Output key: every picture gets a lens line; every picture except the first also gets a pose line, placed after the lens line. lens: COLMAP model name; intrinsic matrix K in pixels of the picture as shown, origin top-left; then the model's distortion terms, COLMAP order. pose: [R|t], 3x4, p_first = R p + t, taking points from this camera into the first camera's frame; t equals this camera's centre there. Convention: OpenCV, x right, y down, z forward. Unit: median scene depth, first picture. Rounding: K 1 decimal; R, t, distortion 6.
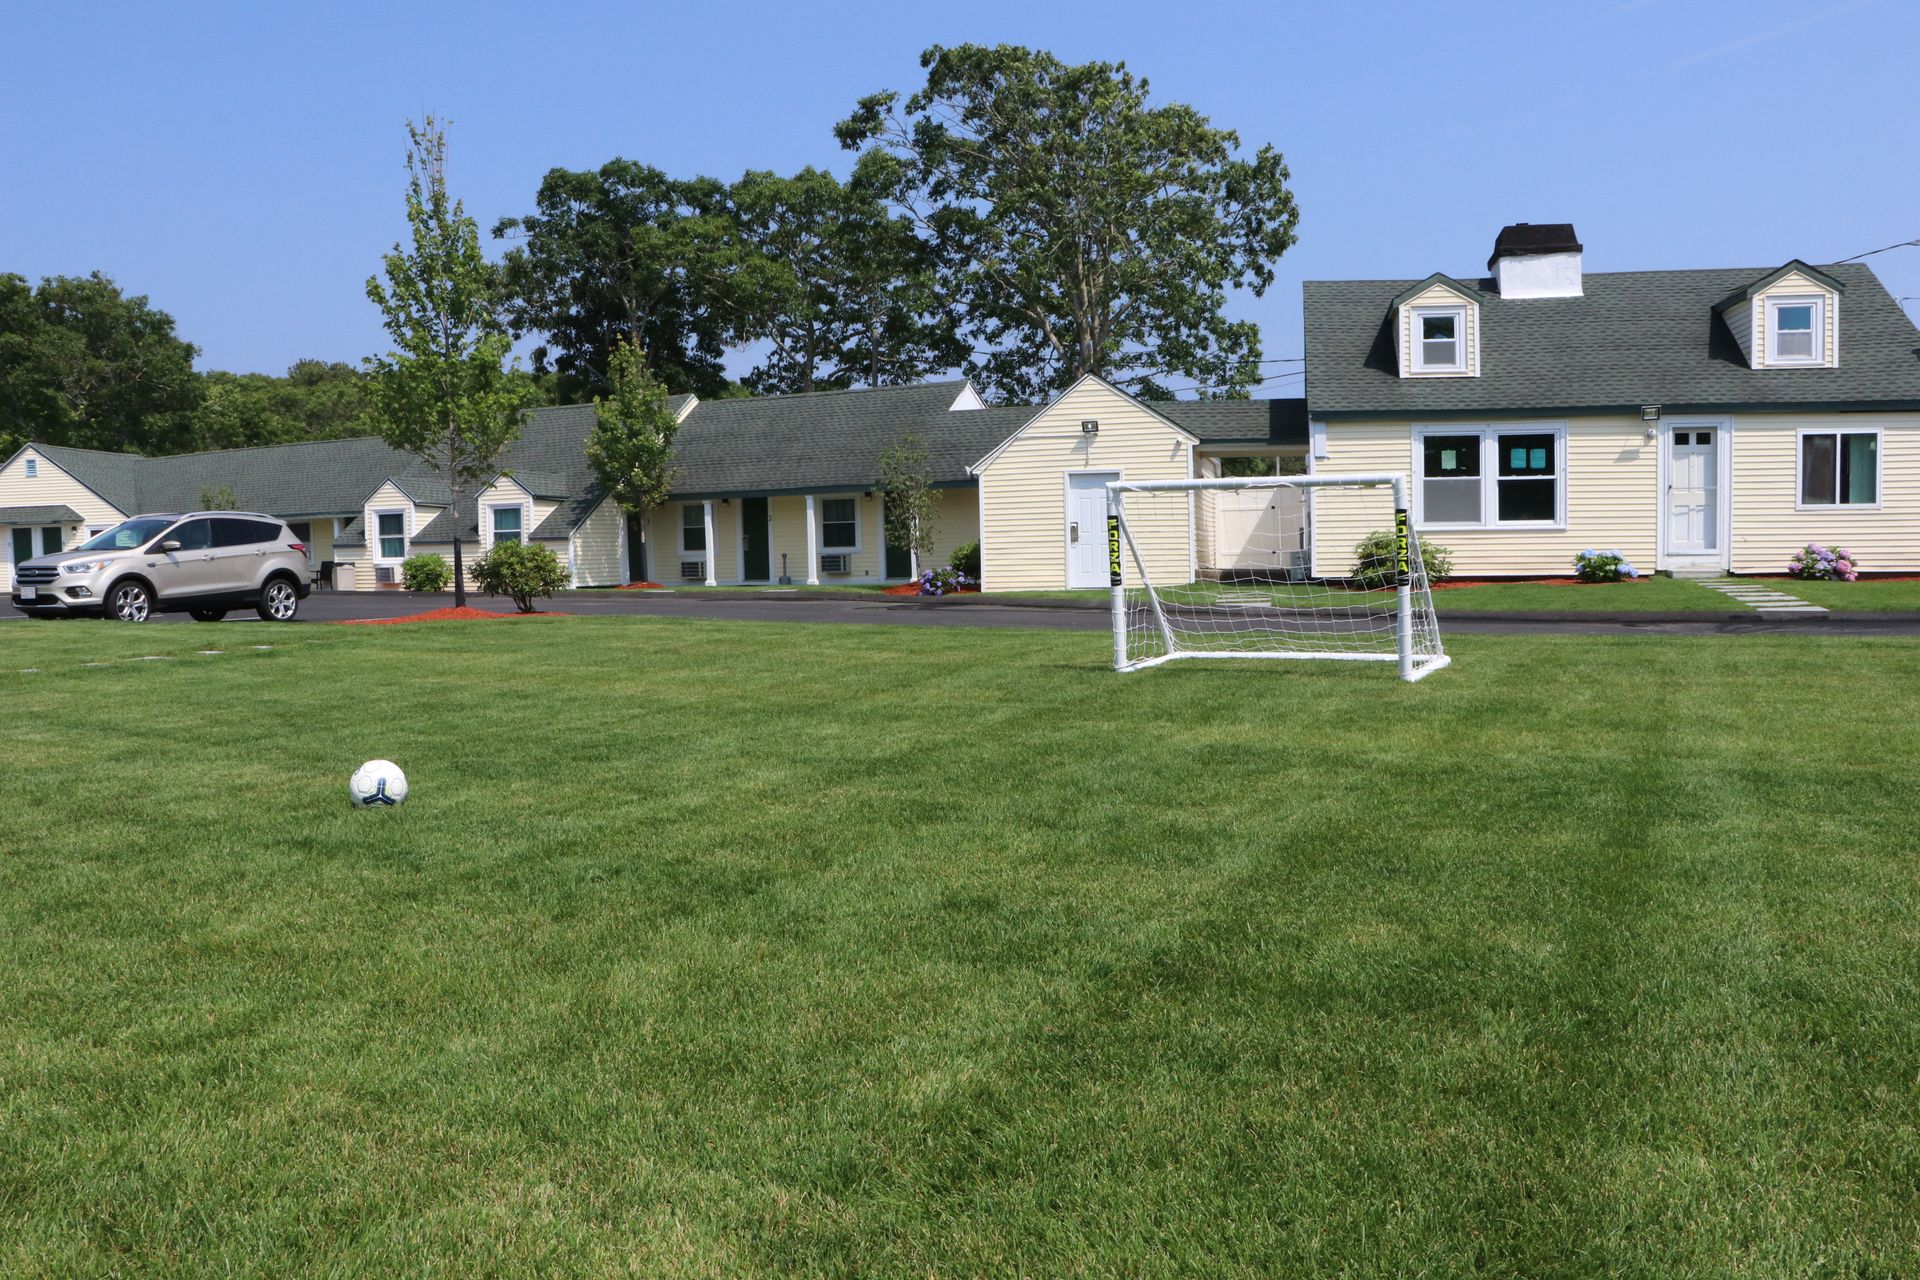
lens RADIAL K [[1614.5, 0, 965.0], [0, 1614.5, 695.7], [0, 0, 1]] dist [-0.002385, 0.008164]
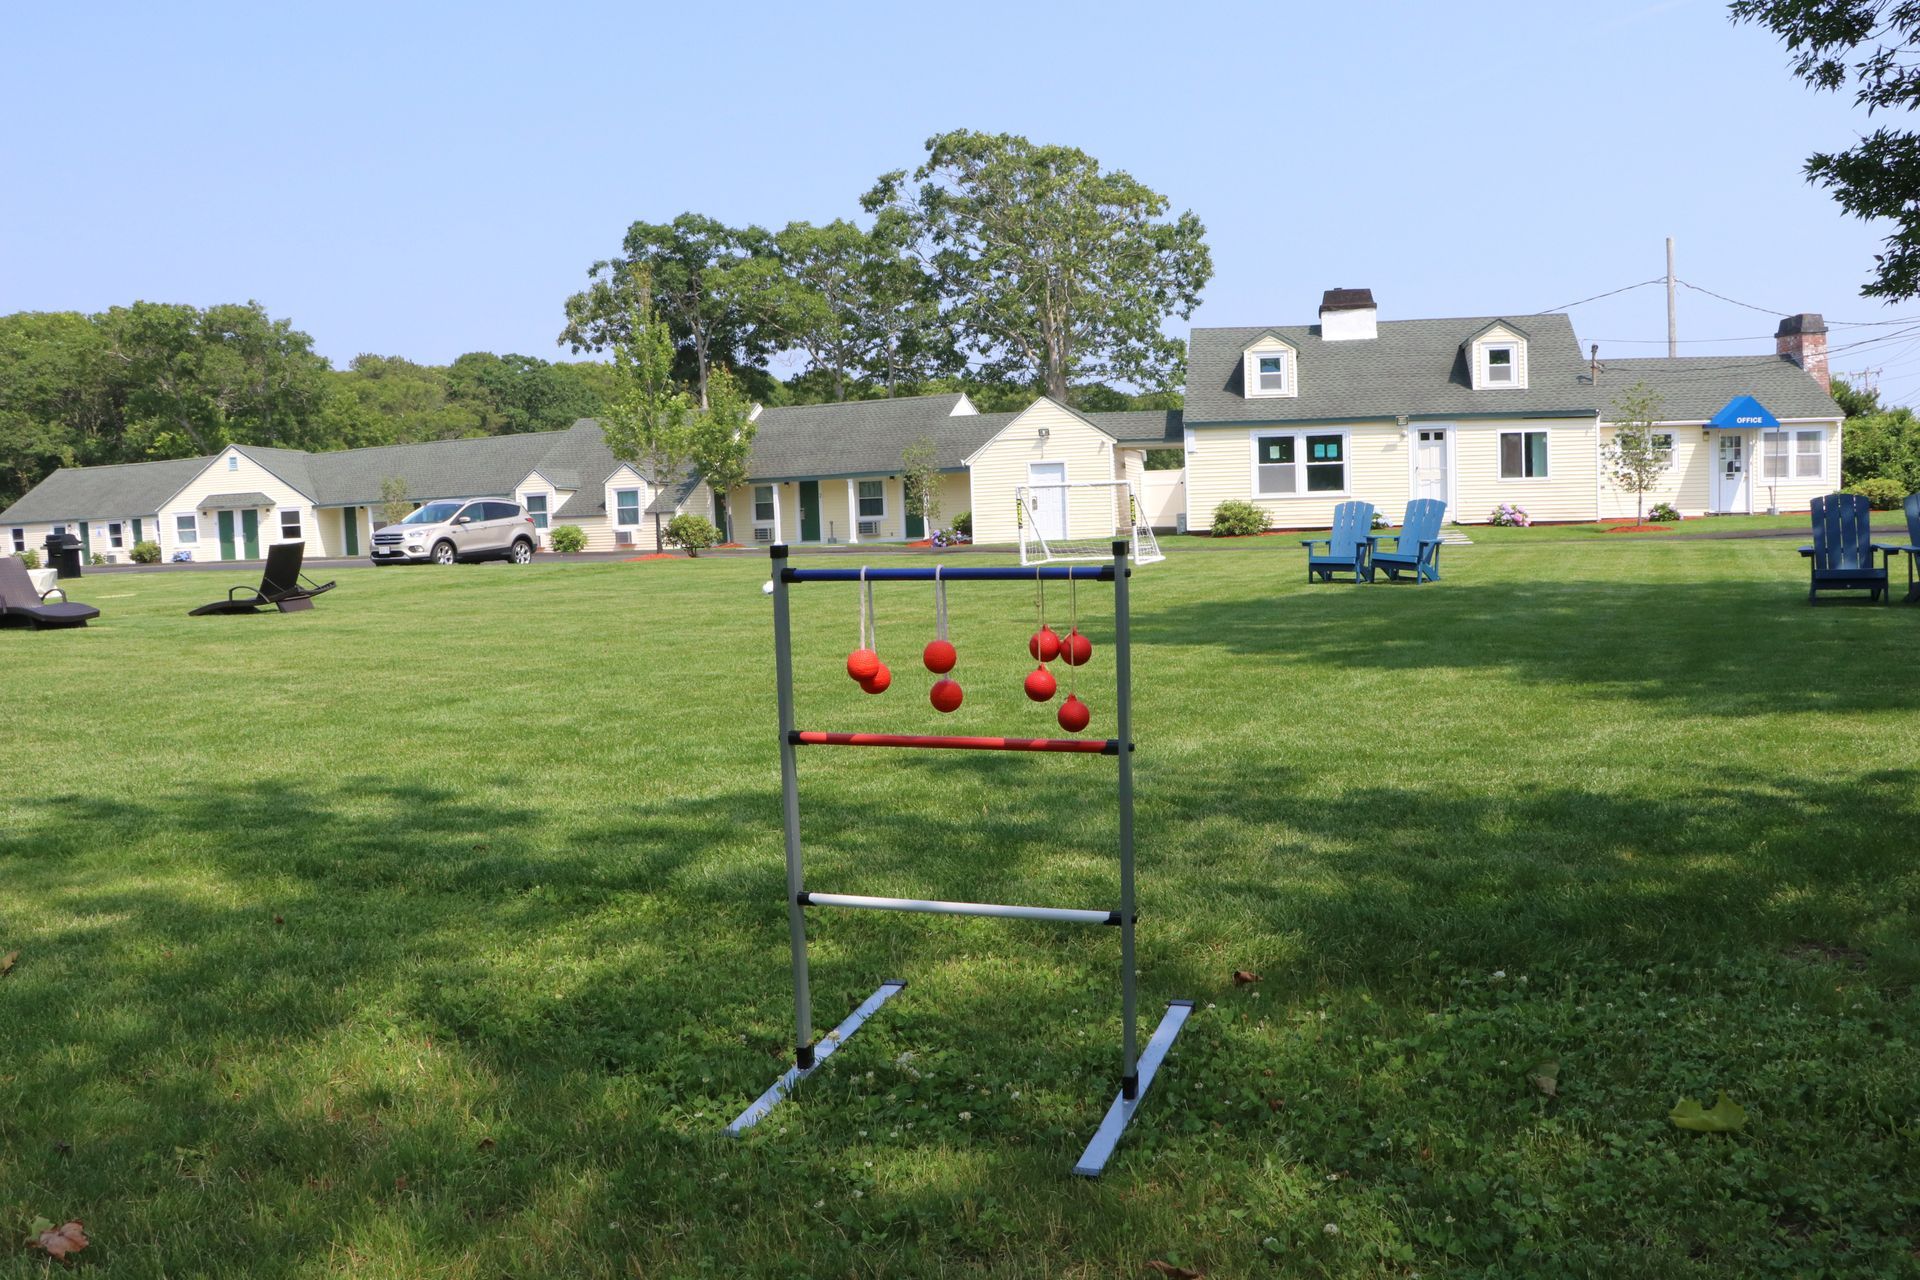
lens RADIAL K [[1683.2, 0, 960.0], [0, 1683.2, 640.0], [0, 0, 1]] dist [0.007121, -0.000338]
pose [[0.999864, -0.014054, -0.008657, 0.007453], [0.013888, 0.999724, -0.018956, 0.035885], [0.008921, 0.018834, 0.999783, -0.368156]]
